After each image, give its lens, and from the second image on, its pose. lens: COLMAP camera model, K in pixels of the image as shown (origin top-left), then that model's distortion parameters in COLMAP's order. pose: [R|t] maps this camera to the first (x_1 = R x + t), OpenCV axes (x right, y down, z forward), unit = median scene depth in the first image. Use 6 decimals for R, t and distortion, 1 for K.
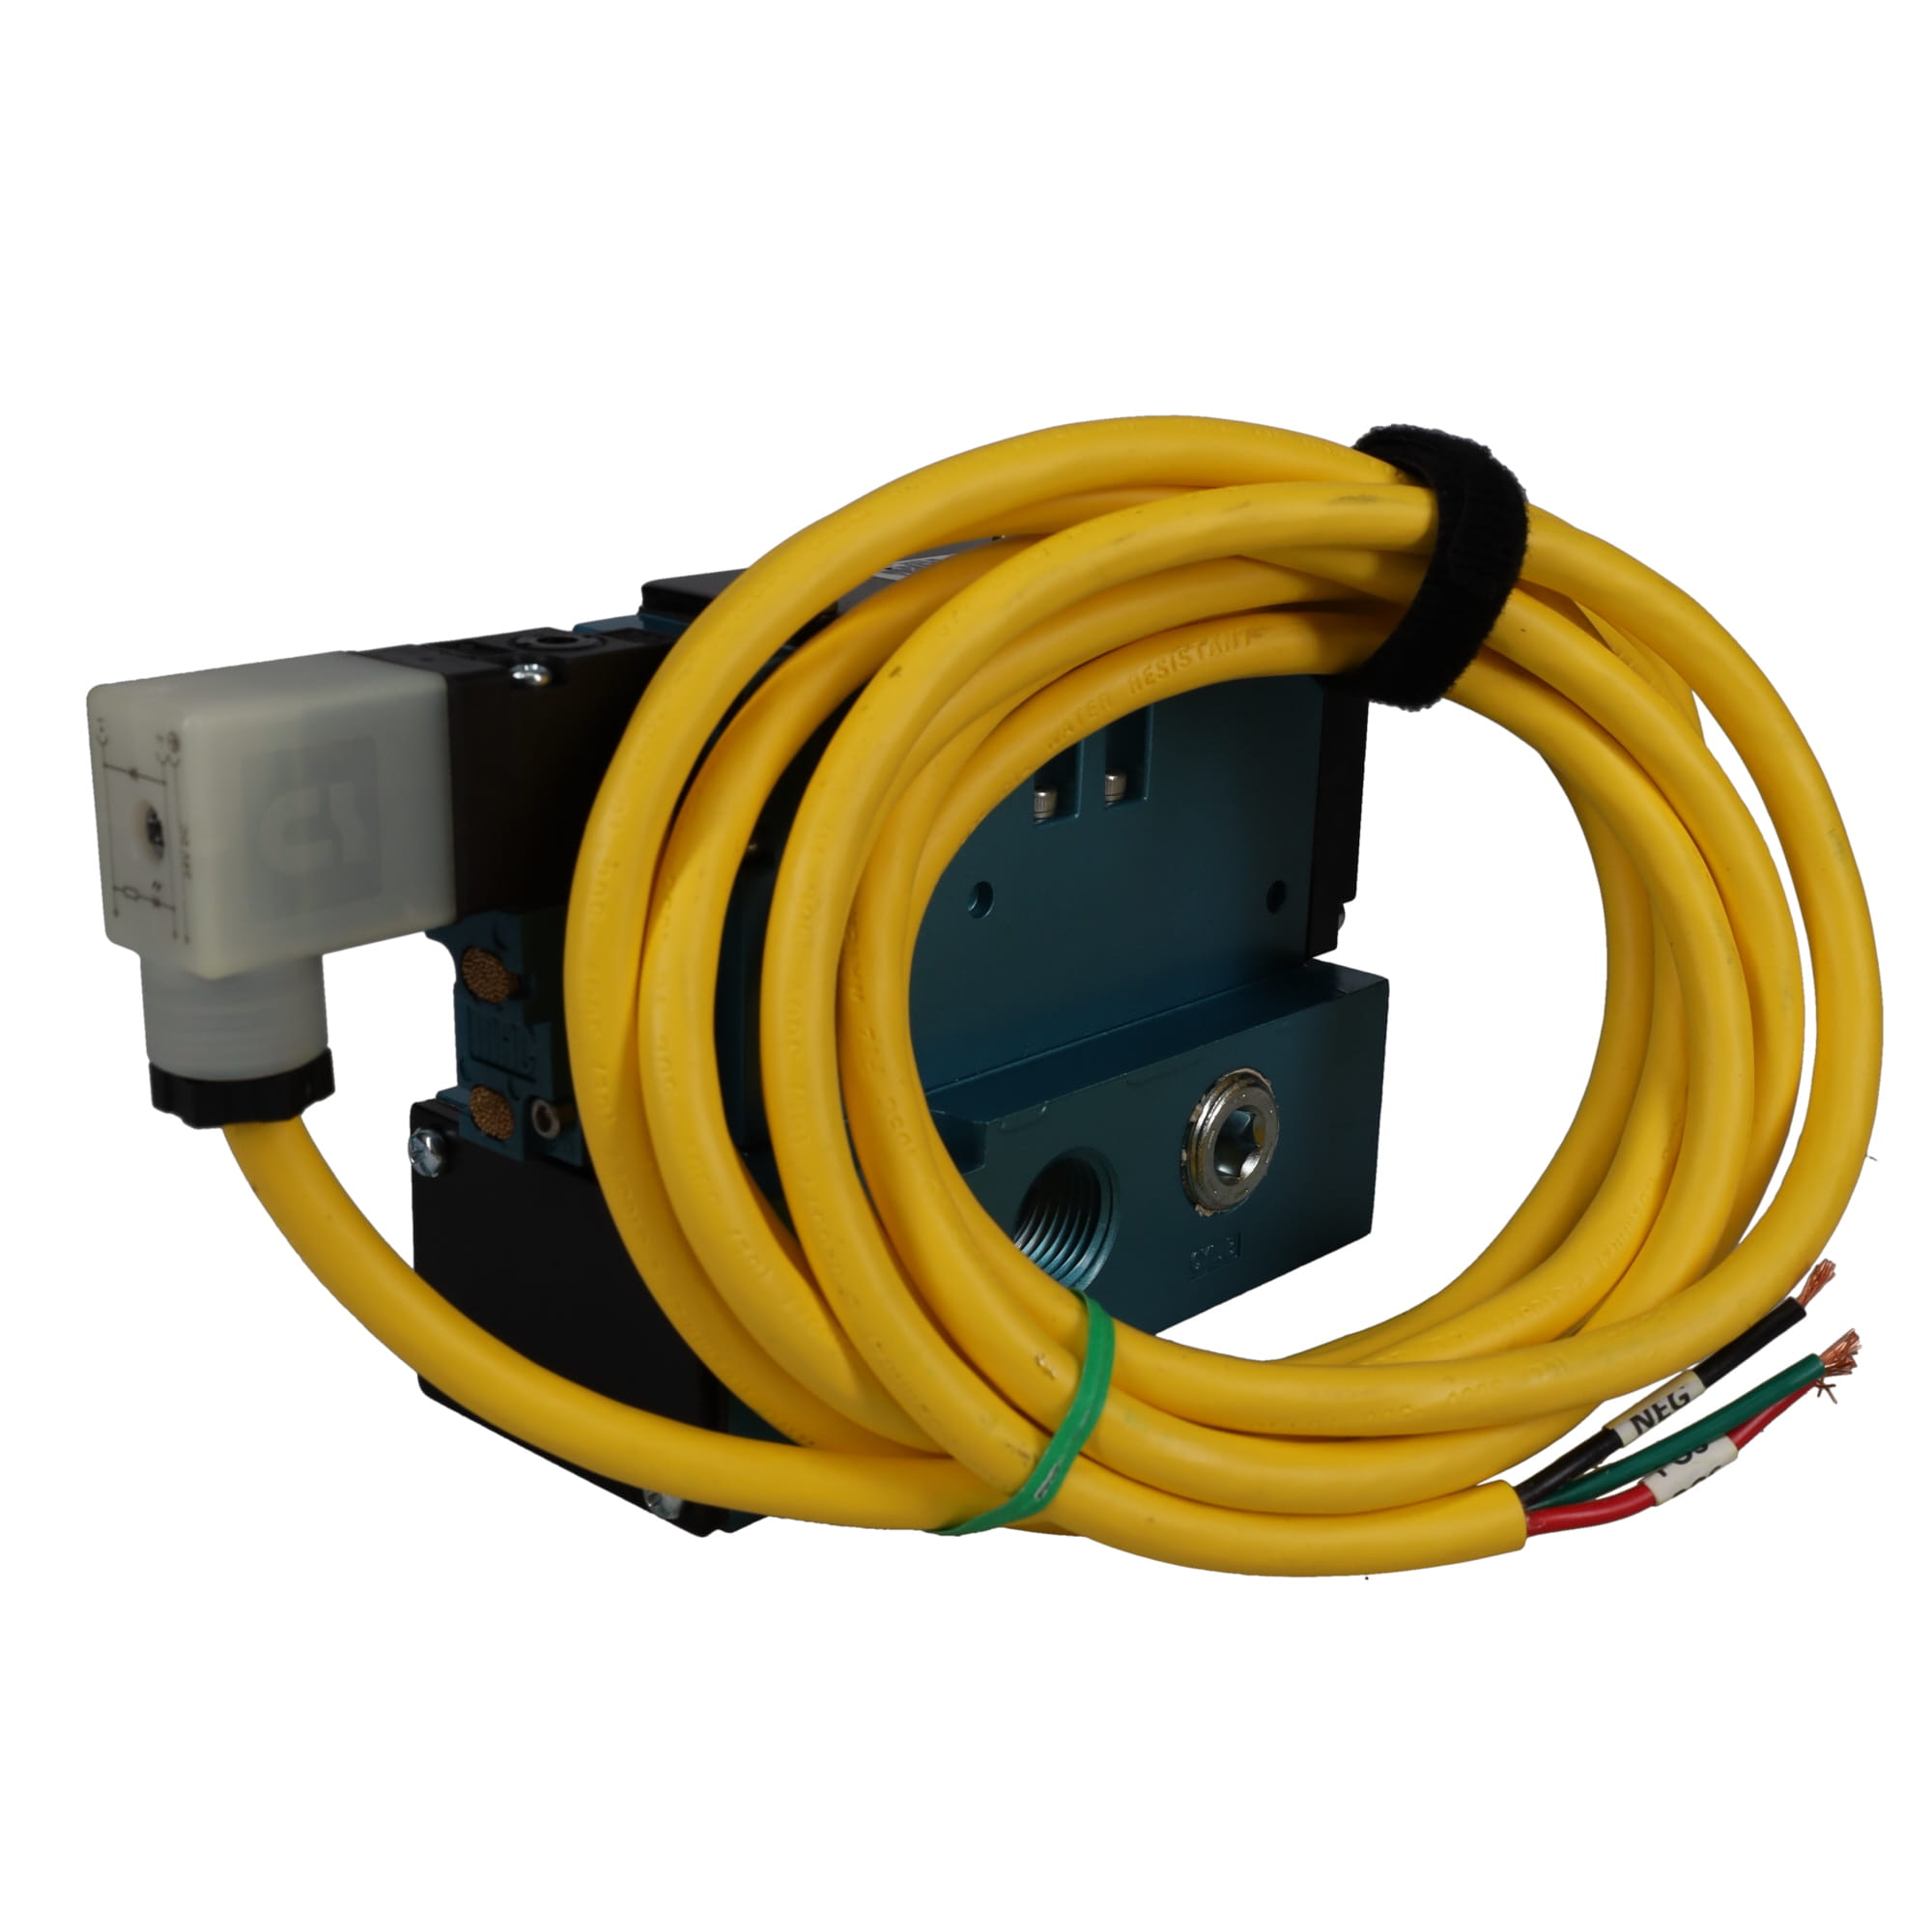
lens RADIAL K [[2743.6, 0, 965.8], [0, 2743.6, 1009.1], [0, 0, 1]] dist [-0.016765, 0.031588]
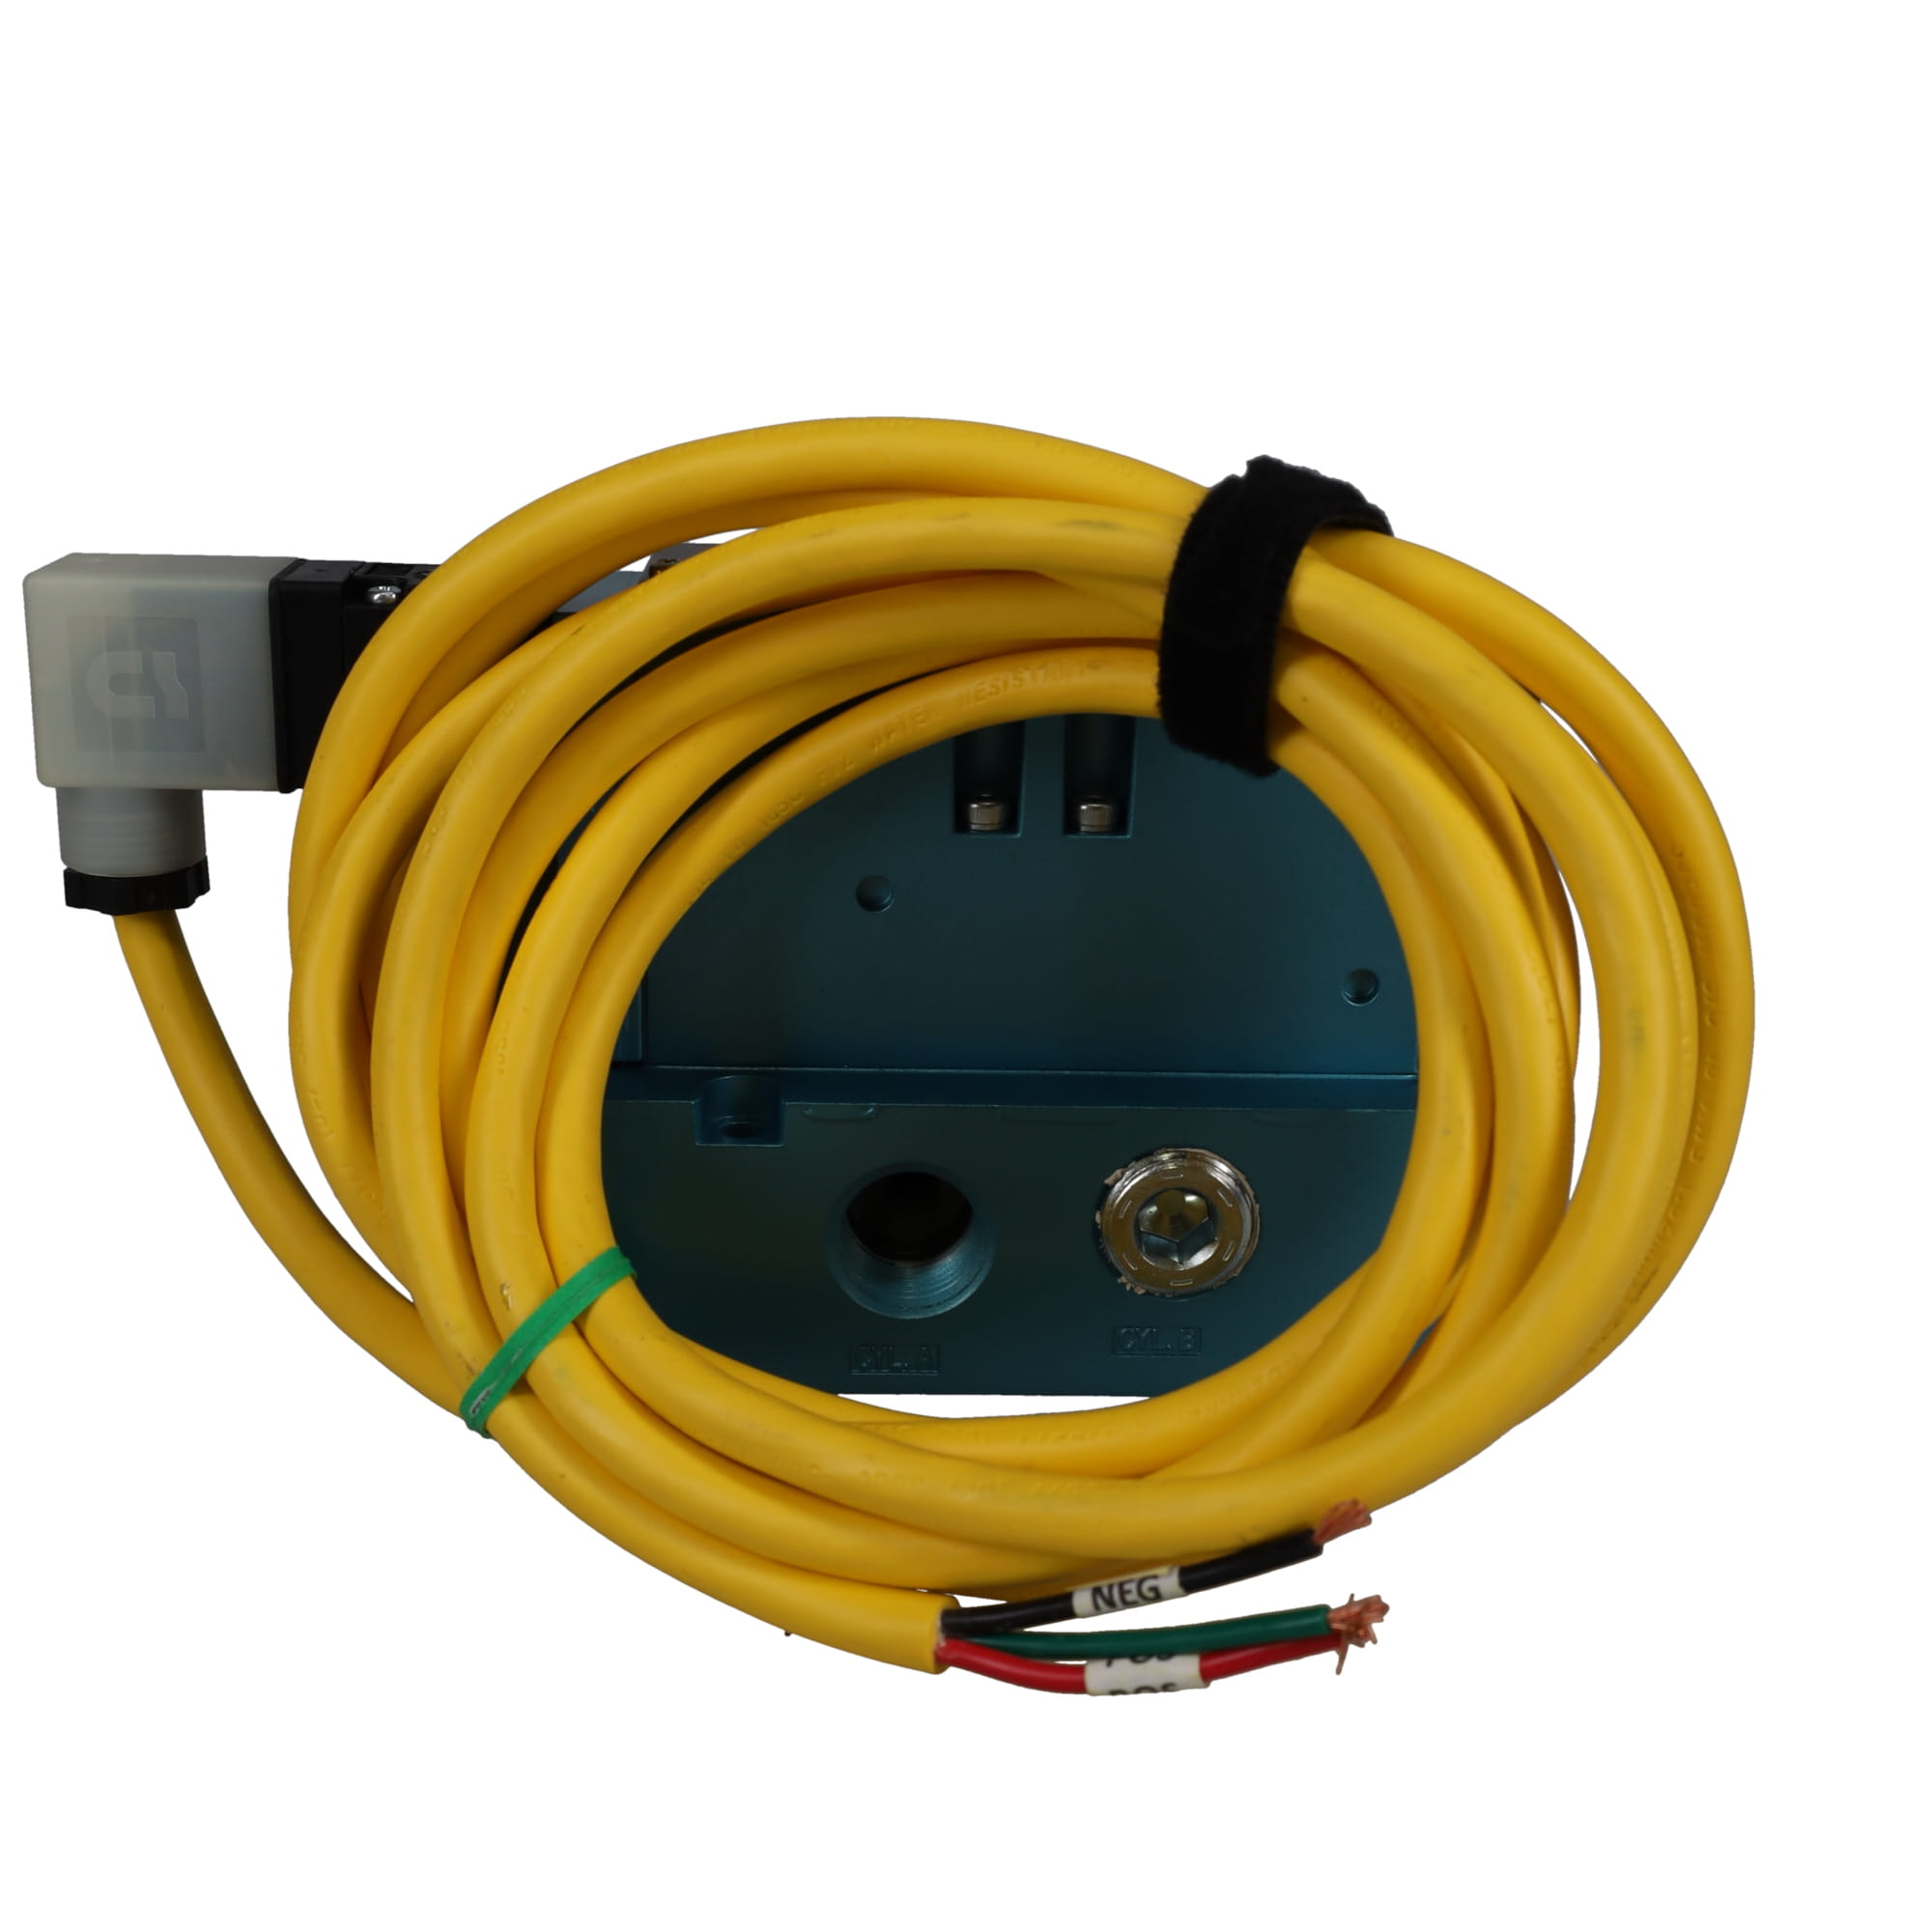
lens RADIAL K [[2655.6, 0, 966.0], [0, 2655.6, 966.0], [0, 0, 1]] dist [-0.019068, -0.037492]
pose [[0.707240, 0.203557, -0.677035, 0.741425], [-0.230768, 0.971667, 0.051079, -0.076472], [0.668250, 0.120113, 0.734176, 0.329142]]
